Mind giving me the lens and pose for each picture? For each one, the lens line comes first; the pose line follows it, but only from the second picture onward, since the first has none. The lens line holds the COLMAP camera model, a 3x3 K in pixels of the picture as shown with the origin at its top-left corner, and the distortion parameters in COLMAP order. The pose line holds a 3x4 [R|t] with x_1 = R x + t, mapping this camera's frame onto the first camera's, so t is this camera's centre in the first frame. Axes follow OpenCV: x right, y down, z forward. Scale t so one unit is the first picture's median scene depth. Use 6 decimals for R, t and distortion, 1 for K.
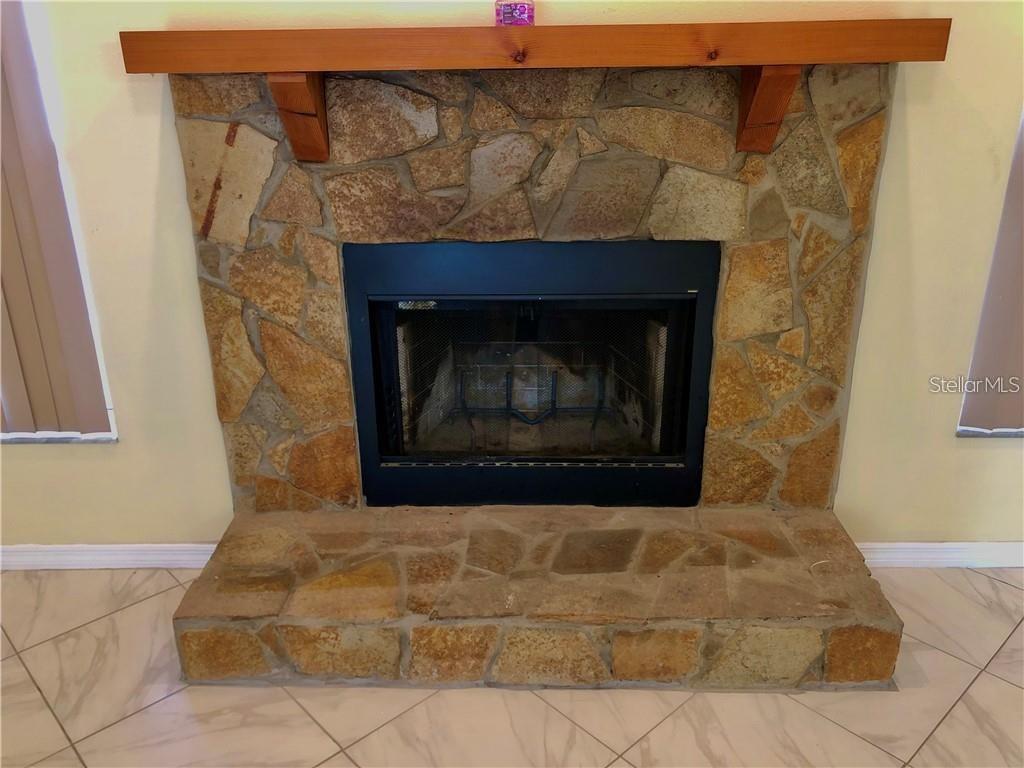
lens RADIAL K [[847.8, 0, 489.4], [0, 847.8, 378.8], [0, 0, 1]] dist [0.090072, -0.182613]
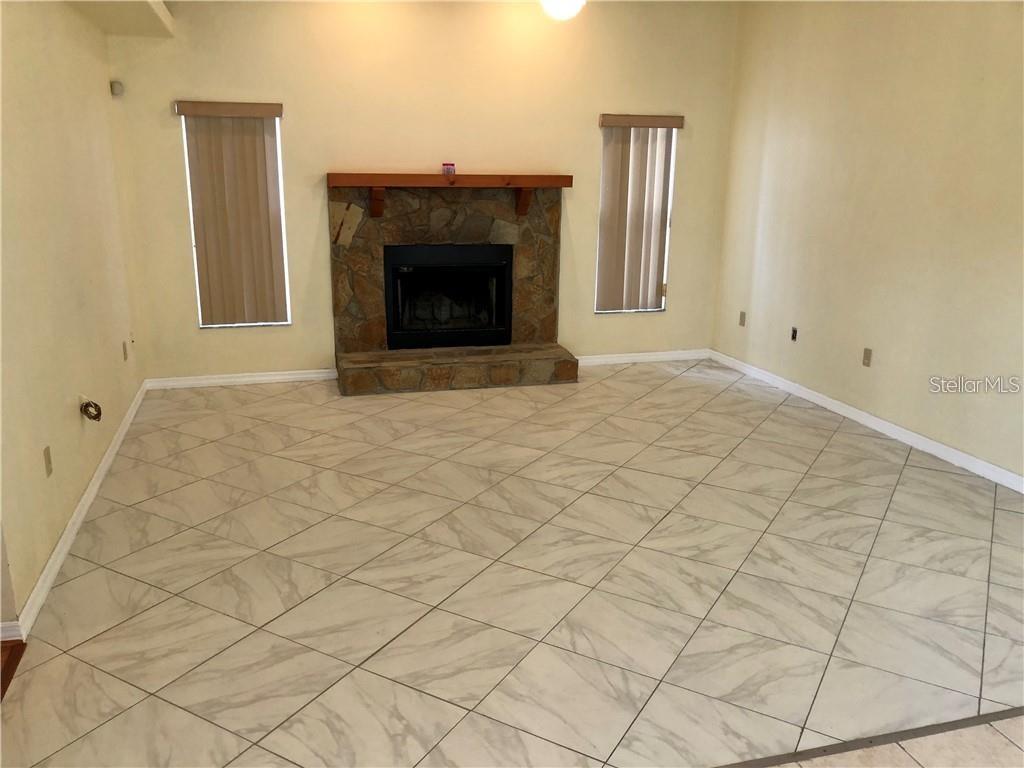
lens RADIAL K [[847.8, 0, 489.4], [0, 847.8, 378.8], [0, 0, 1]] dist [0.090072, -0.182613]
pose [[0.958920, -0.045271, 0.280040, -0.656184], [0.079015, 0.990741, -0.110402, 0.622792], [-0.272449, 0.127994, 0.953619, -1.737507]]
